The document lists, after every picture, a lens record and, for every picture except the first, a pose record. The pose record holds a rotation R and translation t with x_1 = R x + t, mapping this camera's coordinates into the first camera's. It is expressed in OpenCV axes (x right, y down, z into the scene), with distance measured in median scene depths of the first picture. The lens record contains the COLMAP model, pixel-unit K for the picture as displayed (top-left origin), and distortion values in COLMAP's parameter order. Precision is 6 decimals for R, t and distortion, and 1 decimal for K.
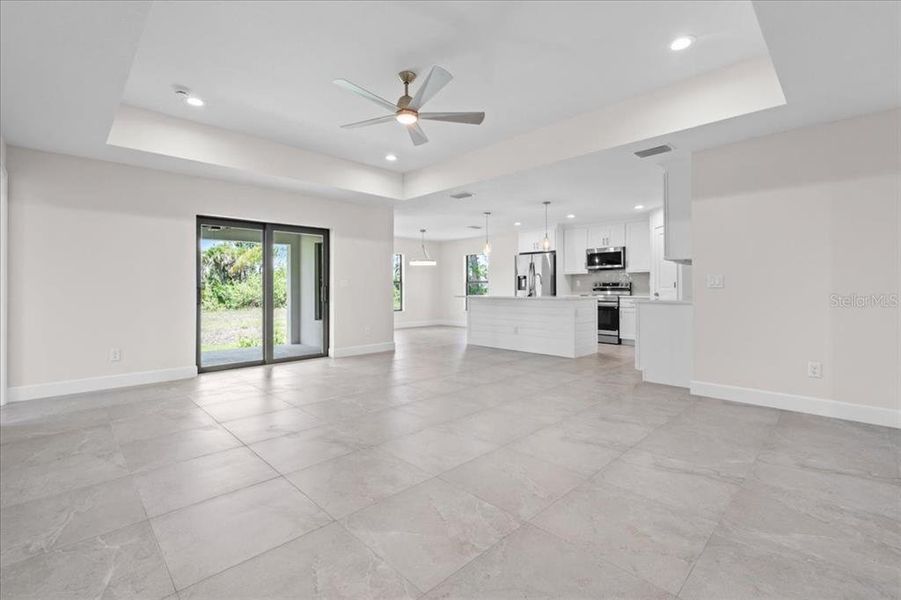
lens RADIAL K [[399.7, 0, 450.7], [0, 399.7, 290.9], [0, 0, 1]] dist [0.000576, -0.000317]
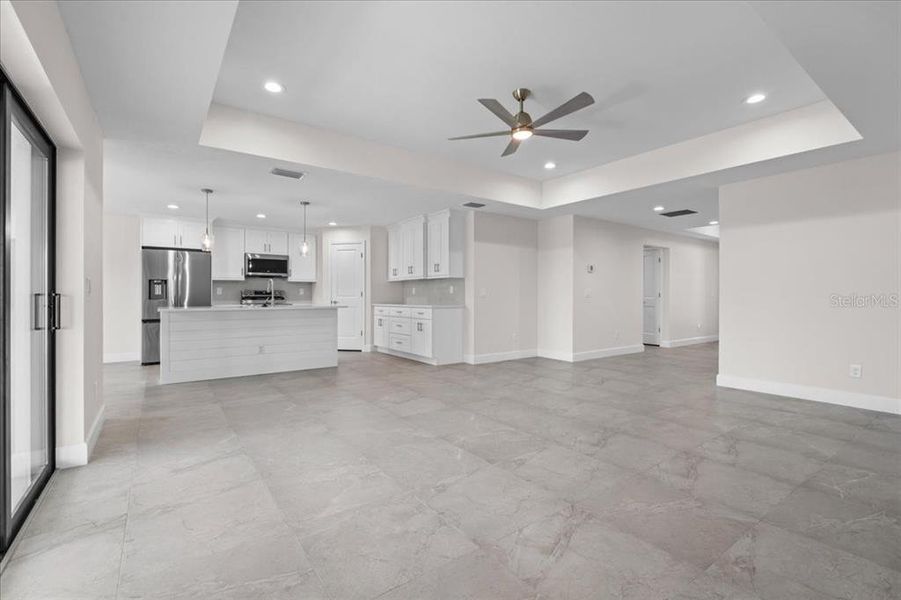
lens RADIAL K [[399.7, 0, 456.0], [0, 399.7, 297.2], [0, 0, 1]] dist [0.000576, -0.000317]
pose [[0.148855, 0.000123, 0.988859, -0.638957], [0.006872, 0.999976, -0.001159, -0.003255], [-0.988835, 0.006968, 0.148851, 0.557691]]
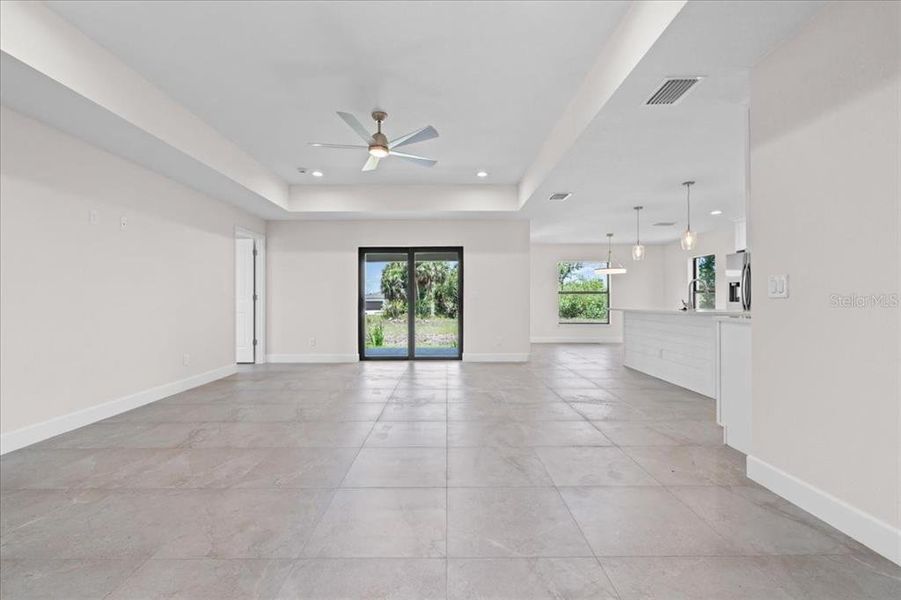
lens RADIAL K [[399.7, 0, 452.7], [0, 399.7, 301.3], [0, 0, 1]] dist [0.000576, -0.000317]
pose [[0.716828, 0.003142, -0.697243, 0.464622], [-0.003843, 0.999992, 0.000556, -0.001662], [0.697240, 0.002281, 0.716835, 0.177275]]
